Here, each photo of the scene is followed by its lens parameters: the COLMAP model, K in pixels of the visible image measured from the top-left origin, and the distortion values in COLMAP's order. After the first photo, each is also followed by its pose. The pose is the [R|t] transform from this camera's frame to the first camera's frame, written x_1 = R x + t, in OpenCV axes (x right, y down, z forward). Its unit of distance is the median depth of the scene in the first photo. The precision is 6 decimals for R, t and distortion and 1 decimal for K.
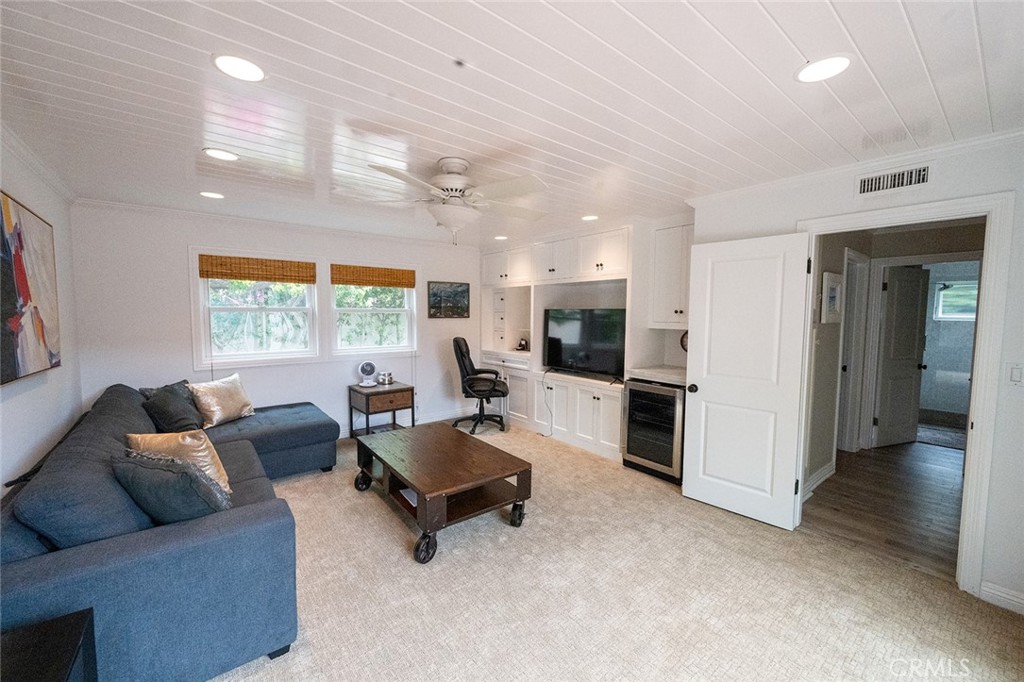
lens RADIAL K [[406.4, 0, 512.0], [0, 406.4, 341.0], [0, 0, 1]] dist [-0.000525, -0.000077]
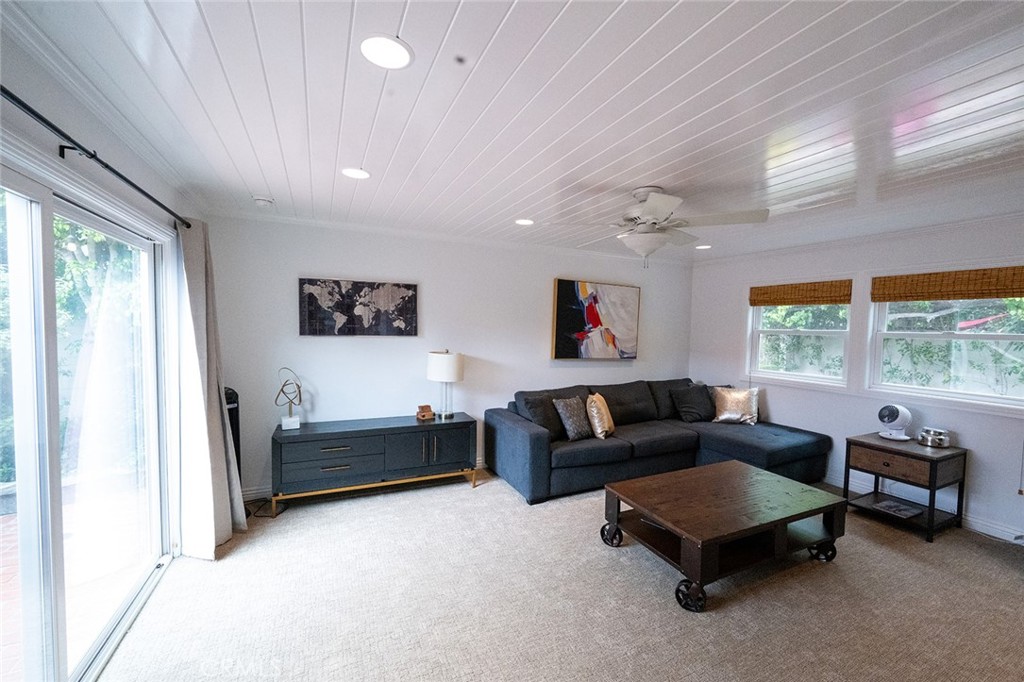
lens RADIAL K [[406.4, 0, 512.0], [0, 406.4, 341.0], [0, 0, 1]] dist [-0.000525, -0.000077]
pose [[-0.227573, 0.023670, -0.973473, 0.521800], [-0.090314, 0.994882, 0.045304, -0.035287], [0.969564, 0.098228, -0.224271, 0.504044]]
